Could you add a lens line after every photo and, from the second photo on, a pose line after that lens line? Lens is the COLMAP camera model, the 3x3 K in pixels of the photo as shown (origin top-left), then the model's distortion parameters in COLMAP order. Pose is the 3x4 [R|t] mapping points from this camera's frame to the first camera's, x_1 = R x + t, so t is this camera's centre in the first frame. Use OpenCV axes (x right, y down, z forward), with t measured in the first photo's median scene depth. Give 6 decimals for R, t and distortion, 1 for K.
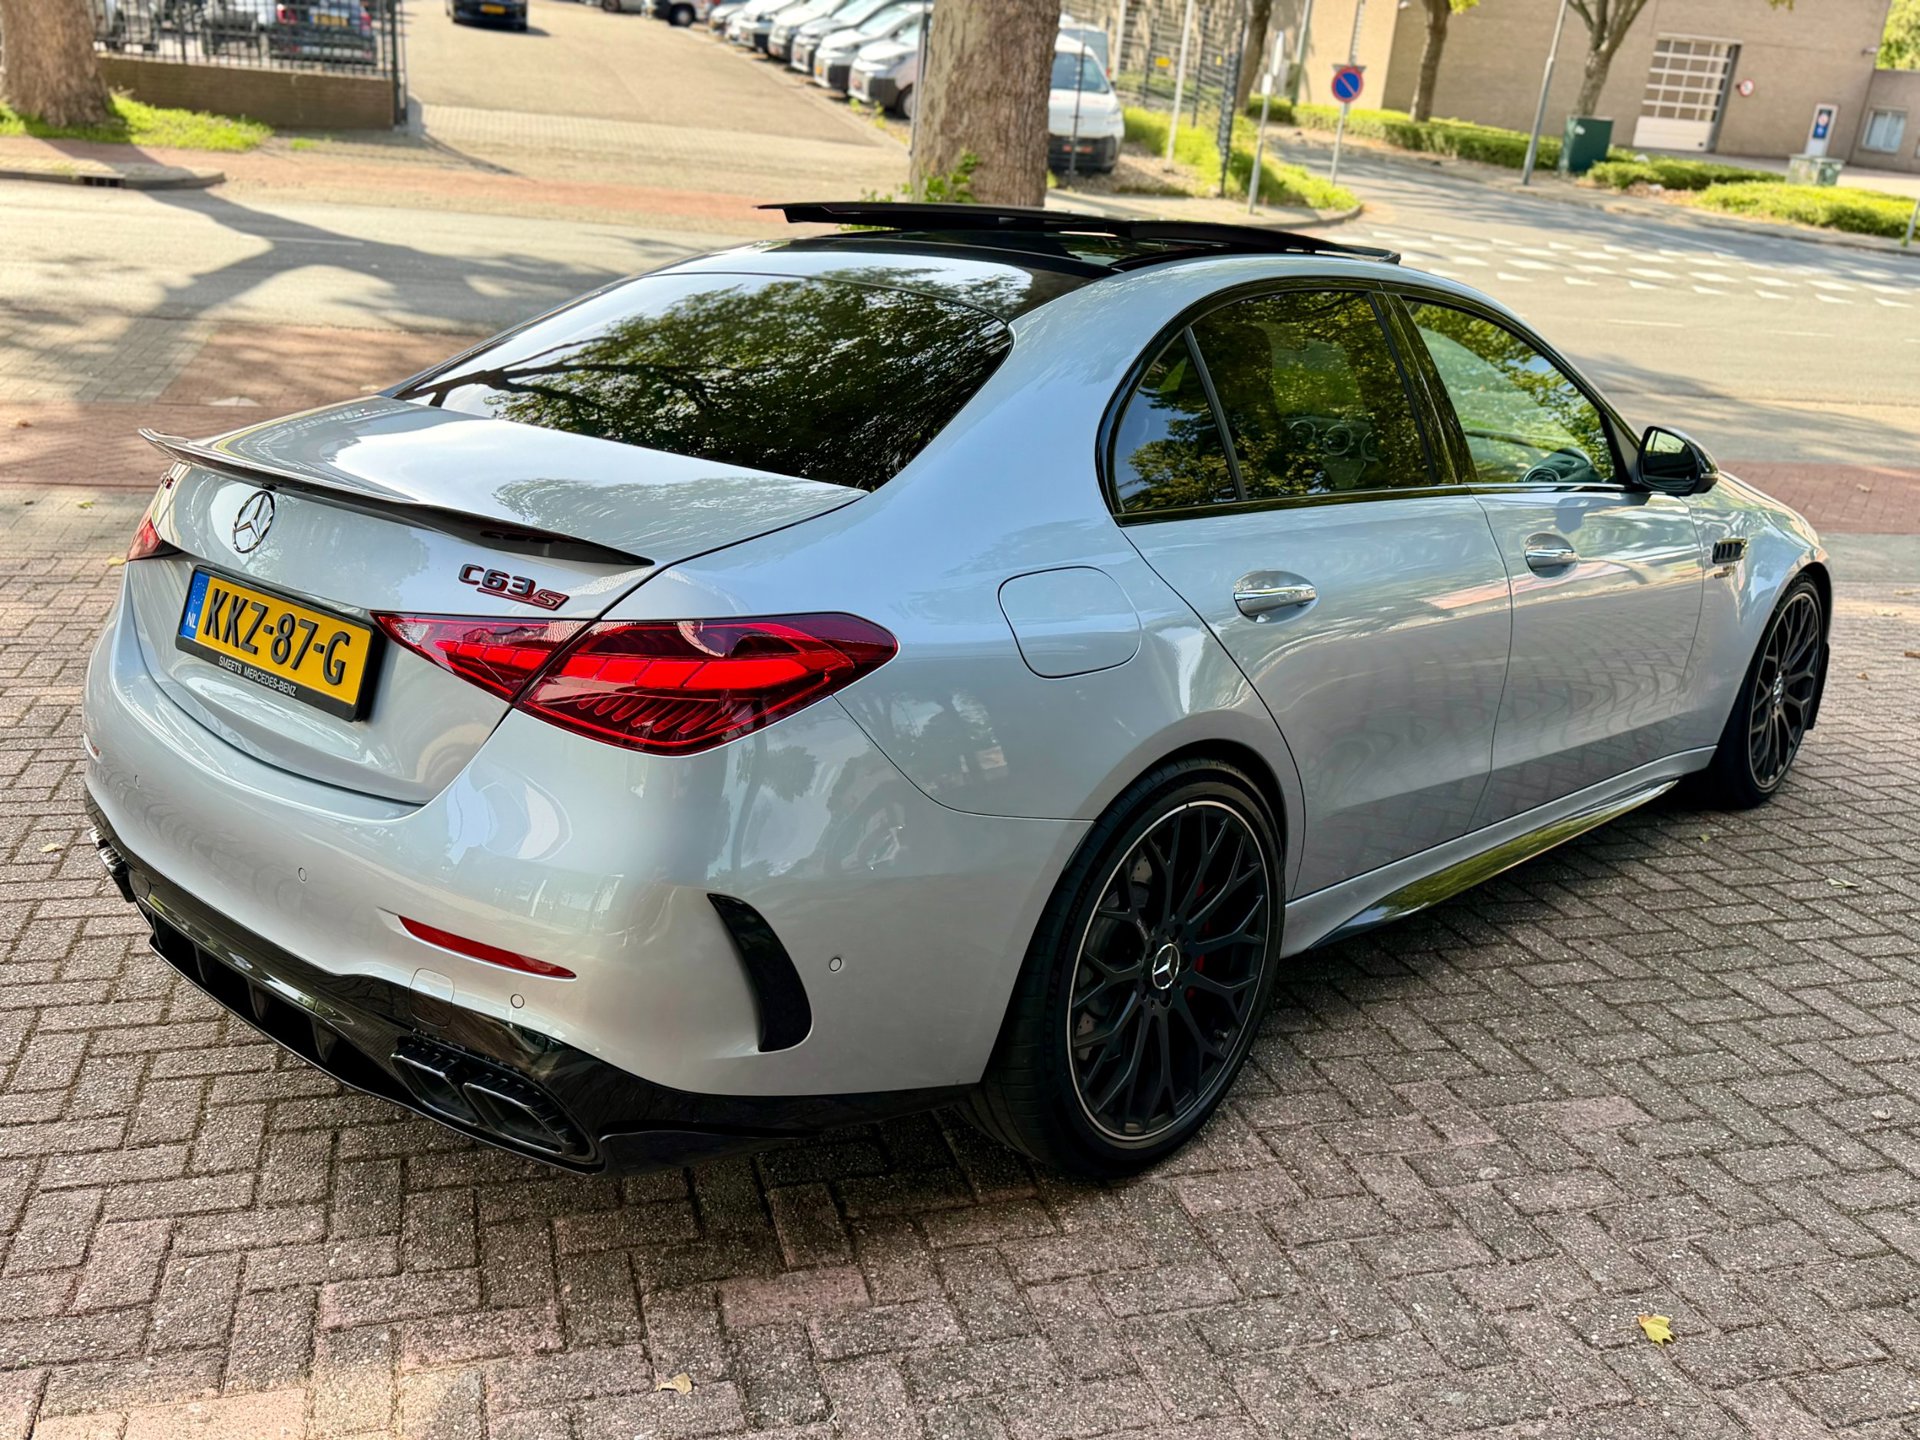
lens RADIAL K [[1648.9, 0, 960.0], [0, 1648.9, 720.0], [0, 0, 1]] dist [0.119818, -0.234899]
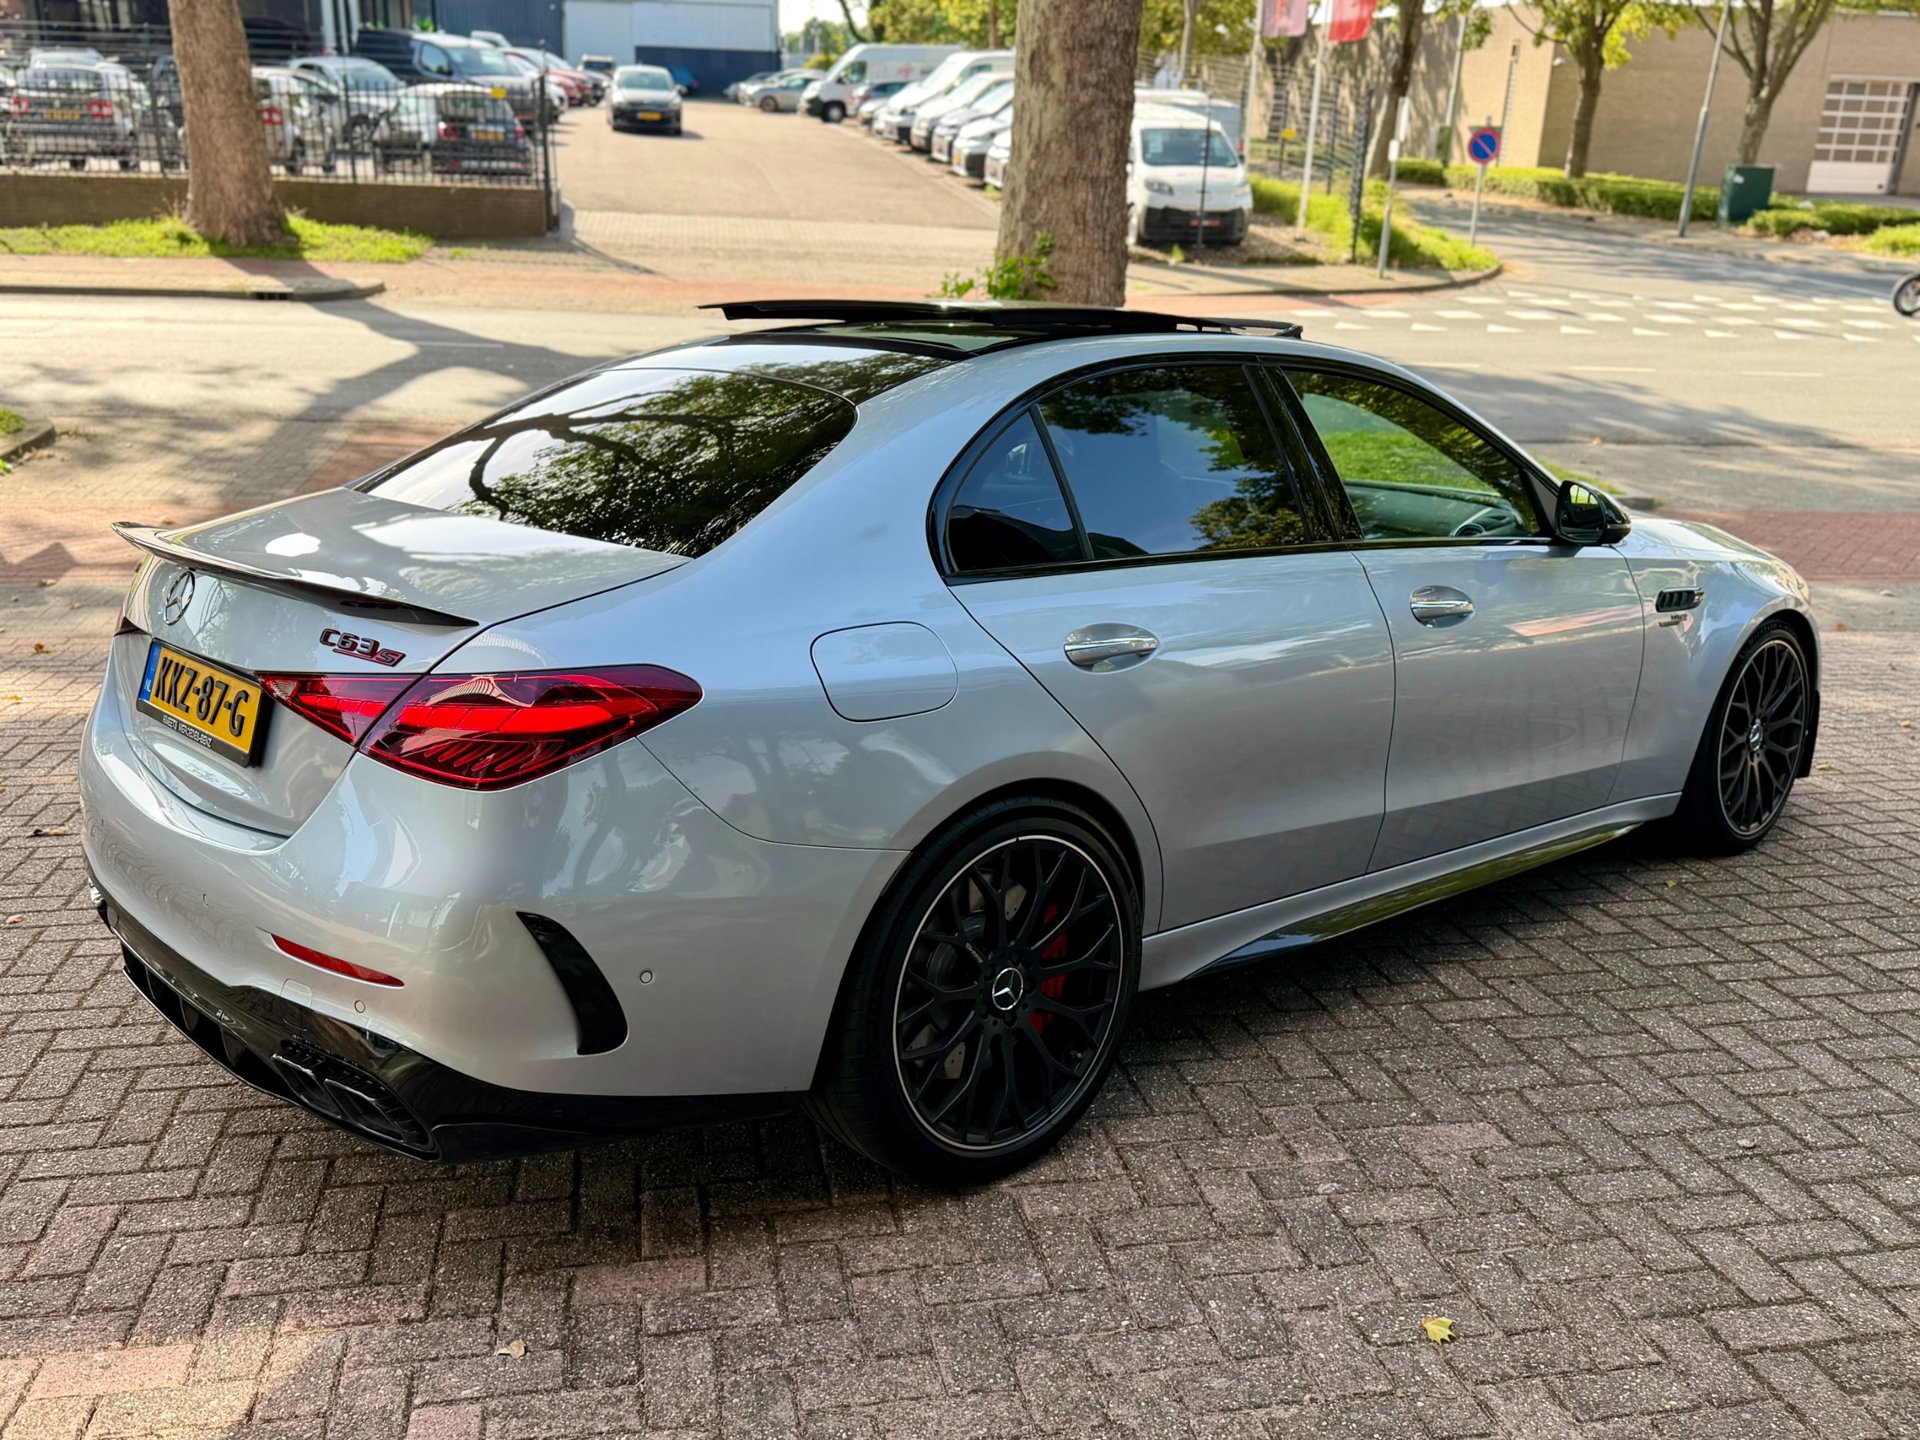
lens RADIAL K [[1648.2, 0, 952.7], [0, 1648.2, 726.3], [0, 0, 1]] dist [0.118793, -0.219374]
pose [[0.994489, -0.014252, -0.103872, 0.192684], [0.010097, 0.999132, -0.040421, 0.019292], [0.104358, 0.039150, 0.993769, -0.082864]]
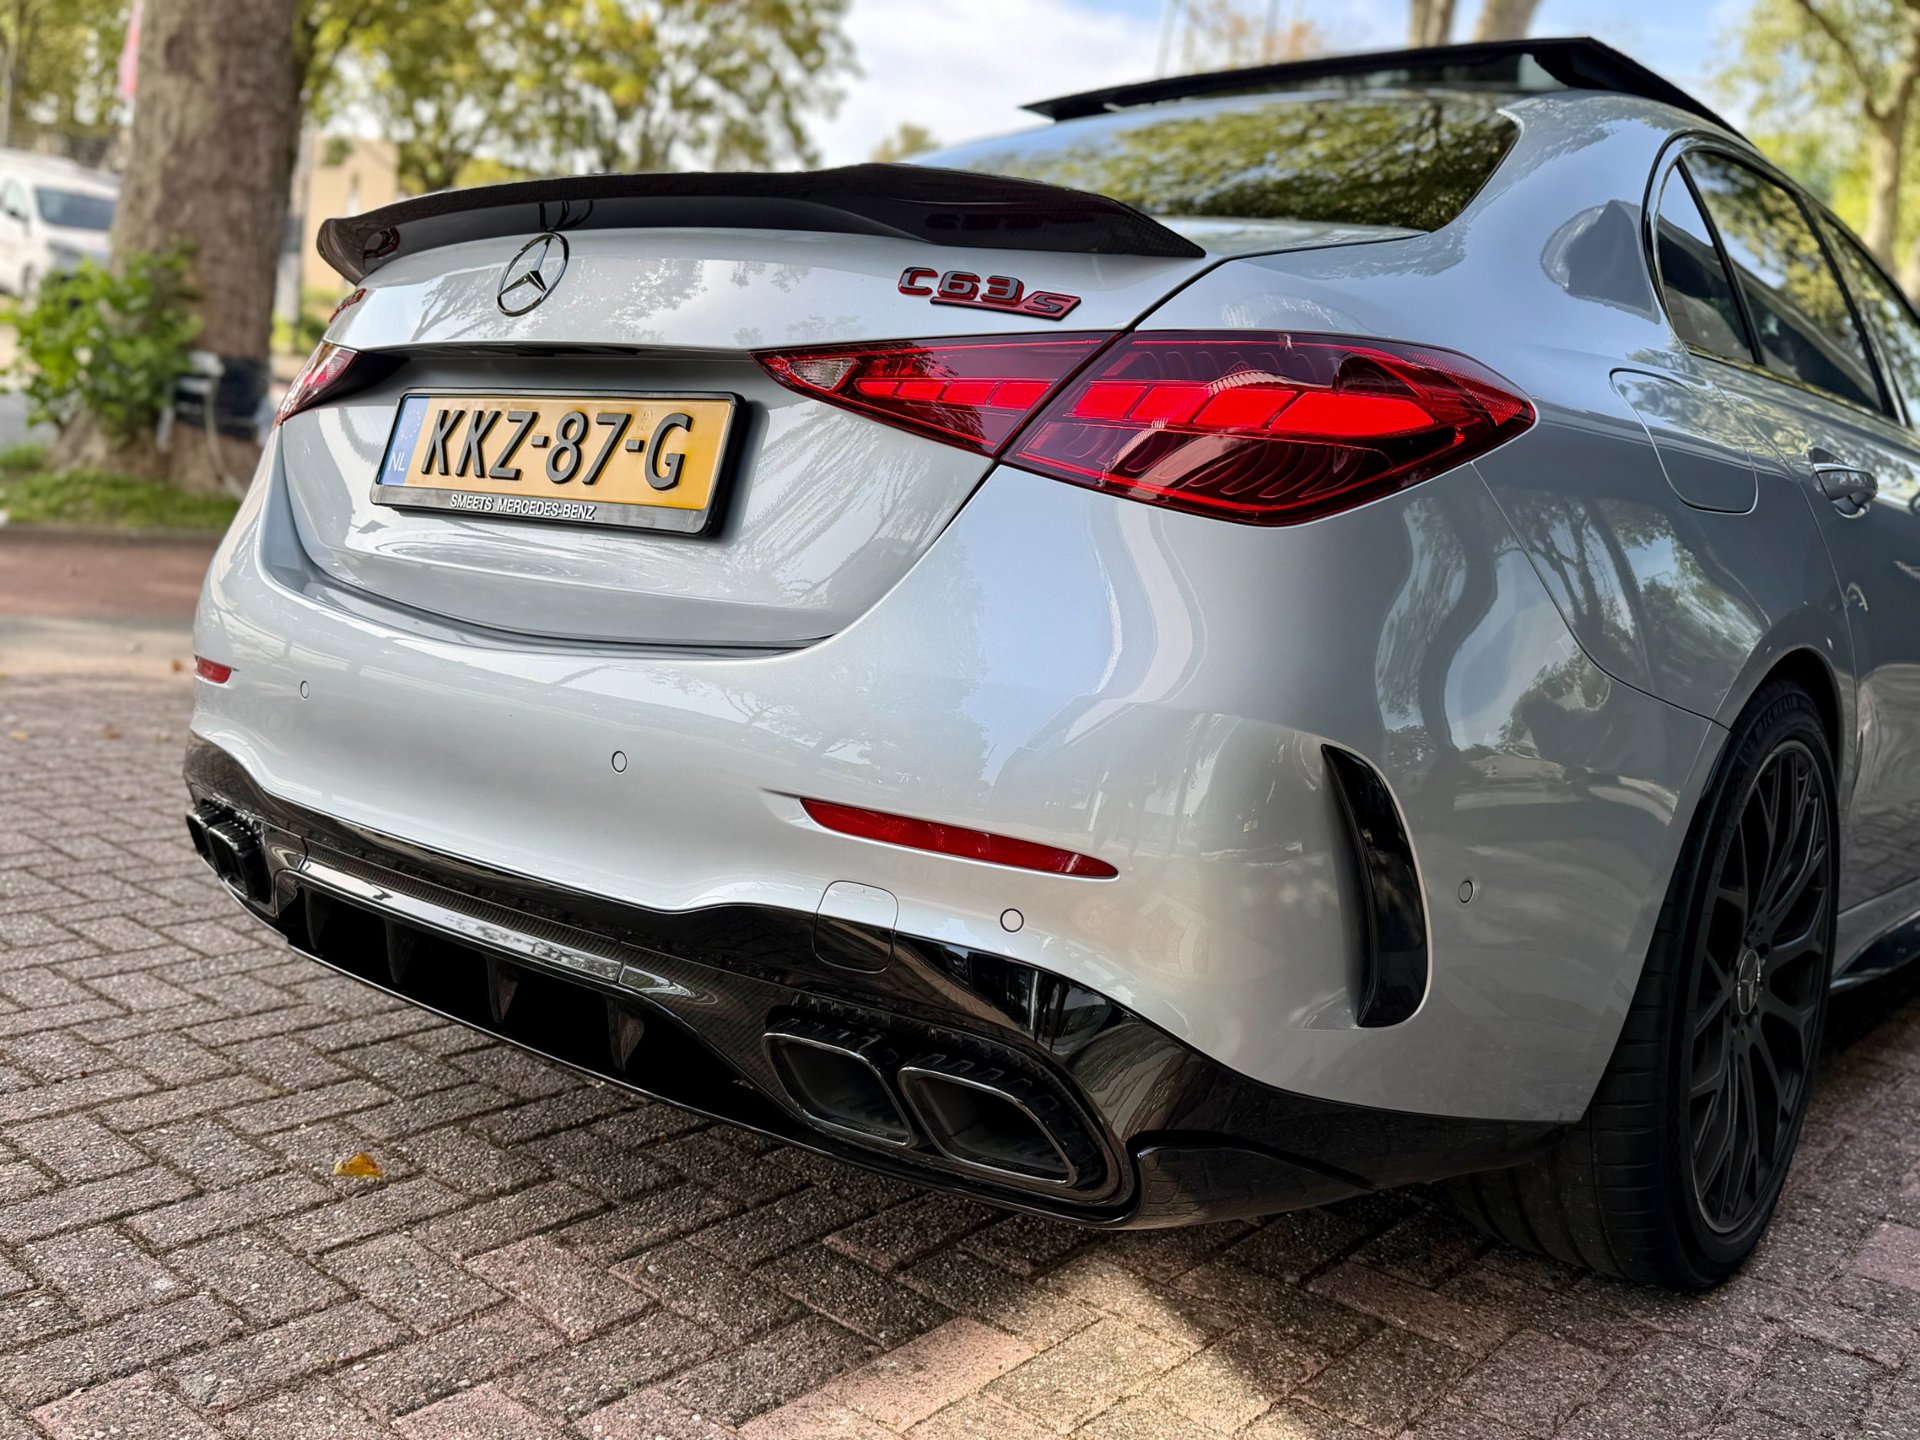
lens RADIAL K [[1635.8, 0, 954.3], [0, 1635.8, 727.7], [0, 0, 1]] dist [0.167573, -0.240168]
pose [[0.999253, 0.009613, 0.037430, -0.225084], [-0.004163, 0.989708, -0.143038, 0.135182], [-0.038419, 0.142775, 0.989009, 0.279629]]
